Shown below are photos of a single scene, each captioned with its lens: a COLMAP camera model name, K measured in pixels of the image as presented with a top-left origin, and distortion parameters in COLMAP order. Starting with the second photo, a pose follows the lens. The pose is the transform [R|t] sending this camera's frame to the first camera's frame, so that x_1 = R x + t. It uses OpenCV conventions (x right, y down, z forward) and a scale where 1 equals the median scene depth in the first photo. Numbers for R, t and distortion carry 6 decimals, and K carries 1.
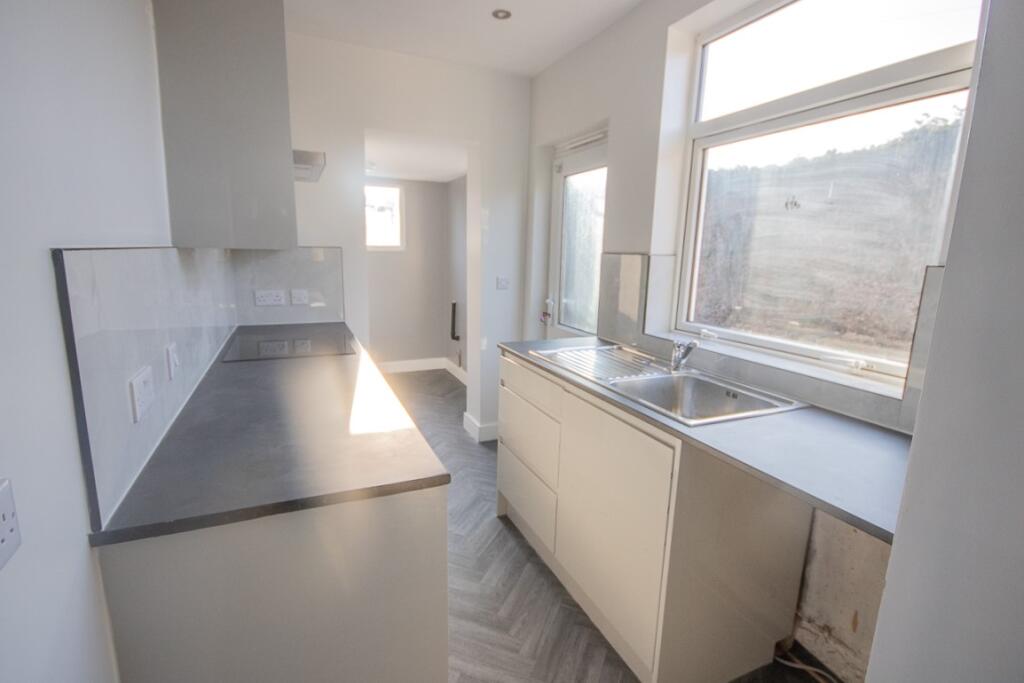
lens RADIAL K [[497.9, 0, 512.0], [0, 497.9, 341.5], [0, 0, 1]] dist [-0.003367, -0.000851]
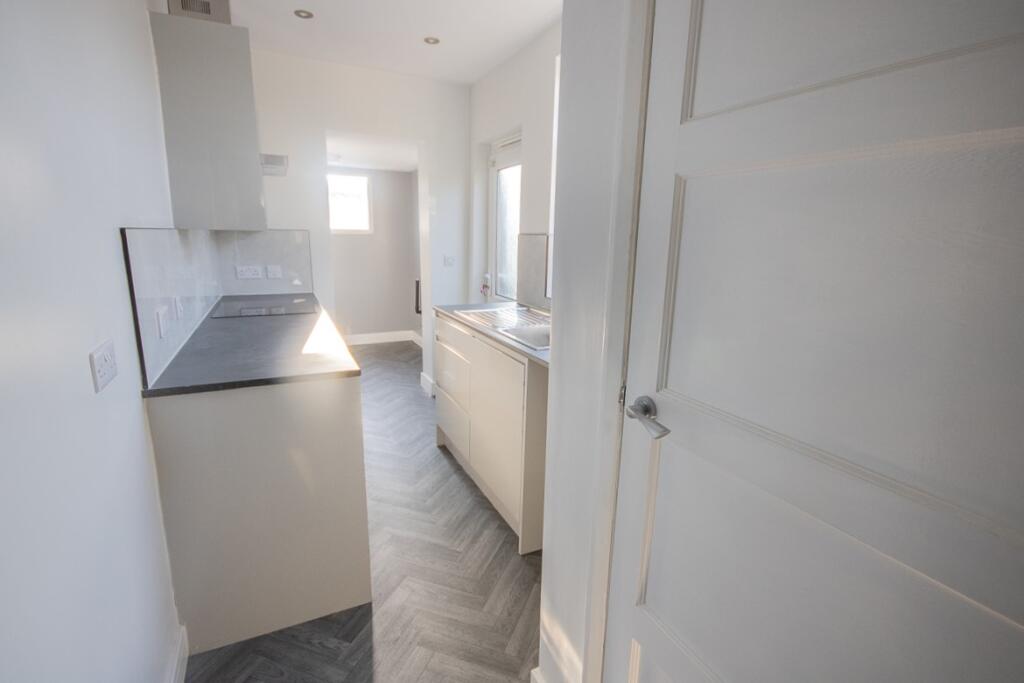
lens RADIAL K [[493.3, 0, 512.0], [0, 493.3, 341.5], [0, 0, 1]] dist [0.001608, 0.000351]
pose [[0.999569, -0.008291, 0.028156, 0.128089], [0.007390, 0.999461, 0.031977, 0.051126], [-0.028406, -0.031755, 0.999092, -0.242219]]
